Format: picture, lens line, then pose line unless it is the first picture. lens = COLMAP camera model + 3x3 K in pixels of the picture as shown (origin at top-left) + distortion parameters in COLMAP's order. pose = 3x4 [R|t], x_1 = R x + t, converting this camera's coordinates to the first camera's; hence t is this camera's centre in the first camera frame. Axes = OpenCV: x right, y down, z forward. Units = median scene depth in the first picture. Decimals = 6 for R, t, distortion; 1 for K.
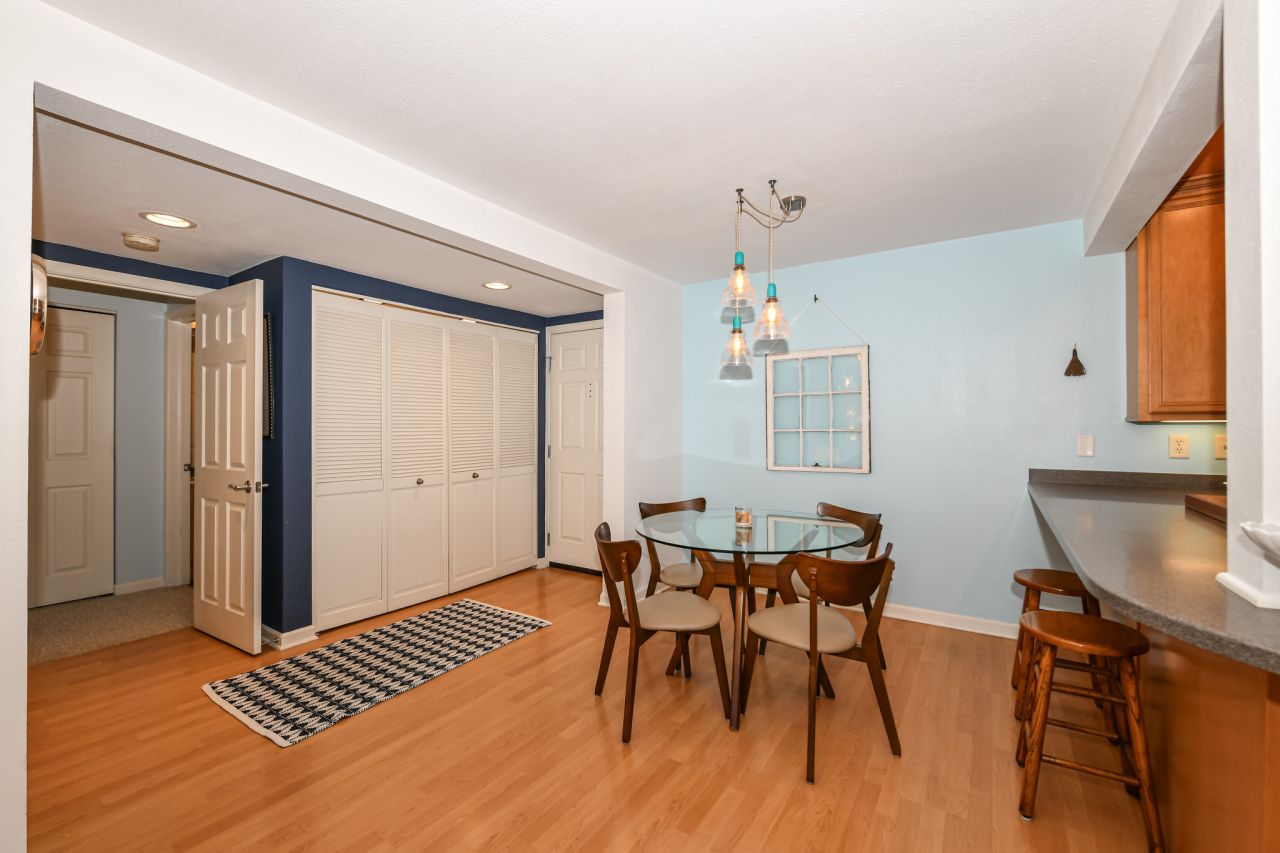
lens RADIAL K [[532.5, 0, 641.6], [0, 532.5, 421.6], [0, 0, 1]] dist [-0.005512, -0.000259]
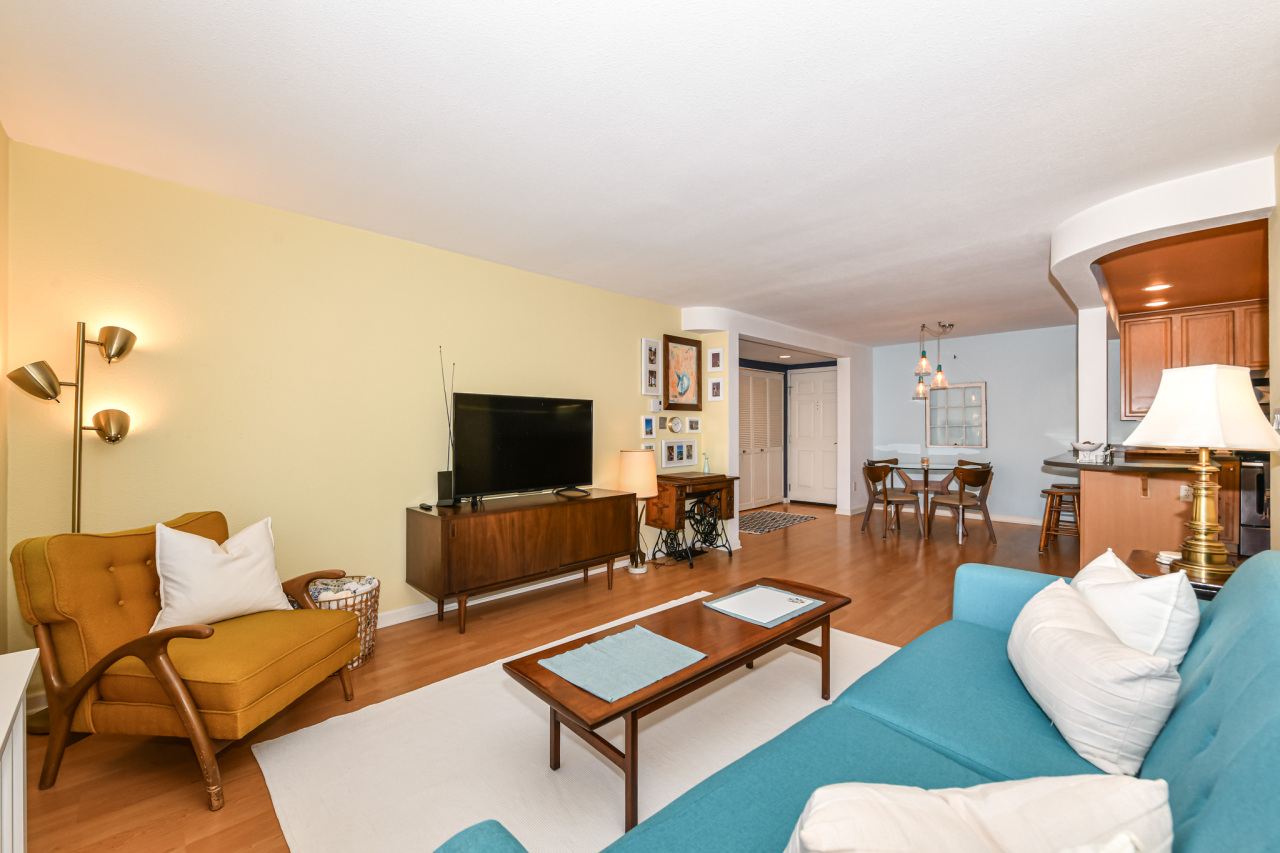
lens RADIAL K [[524.5, 0, 627.0], [0, 524.5, 429.2], [0, 0, 1]] dist [-0.002112, -0.000451]
pose [[0.977778, -0.002292, -0.209633, -0.611862], [0.004104, 0.999958, 0.008209, 0.009720], [0.209605, -0.008887, 0.977746, -1.543325]]
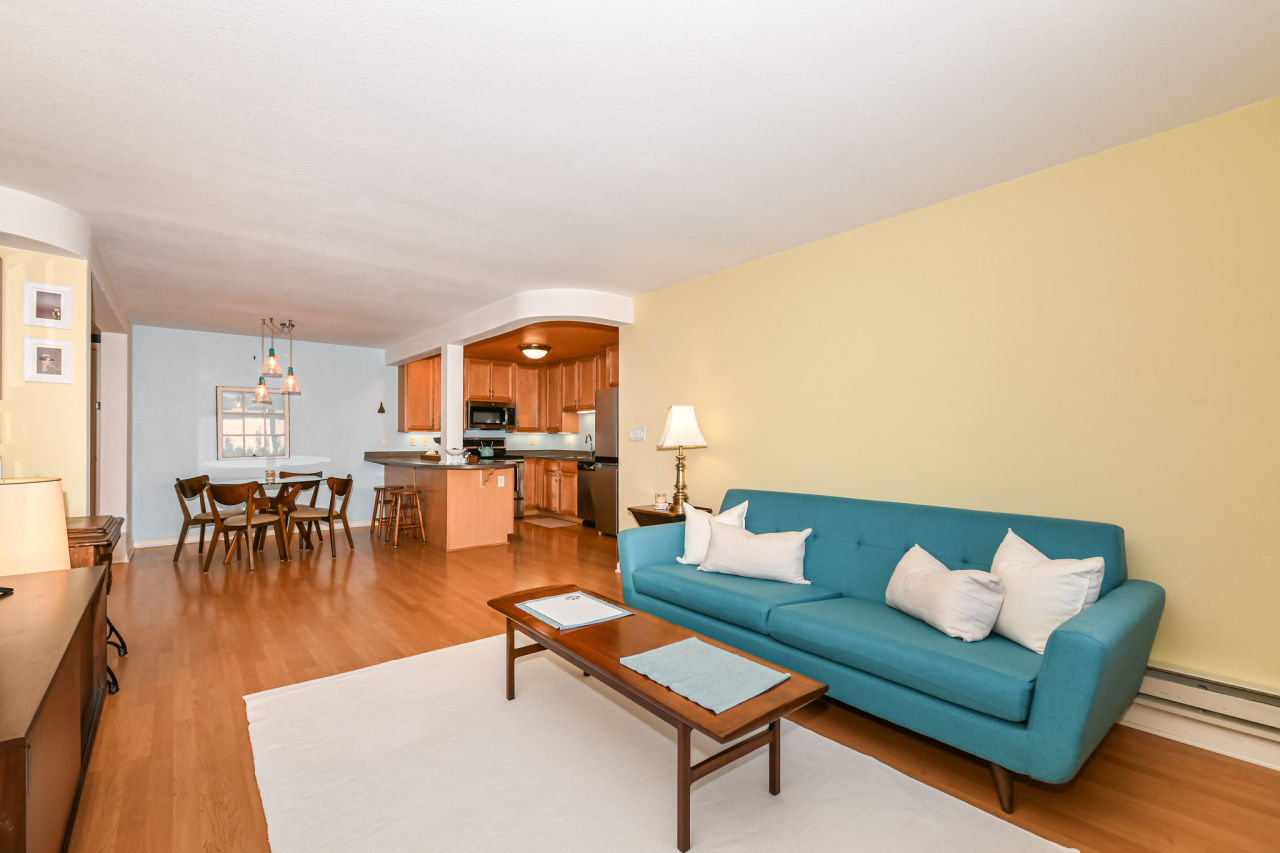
lens RADIAL K [[544.7, 0, 651.1], [0, 544.7, 438.4], [0, 0, 1]] dist [-0.000745, -0.000220]
pose [[0.254783, 0.001690, 0.966997, -1.472673], [-0.007868, 0.999969, 0.000326, 0.023457], [-0.966966, -0.007691, 0.254788, -0.967806]]
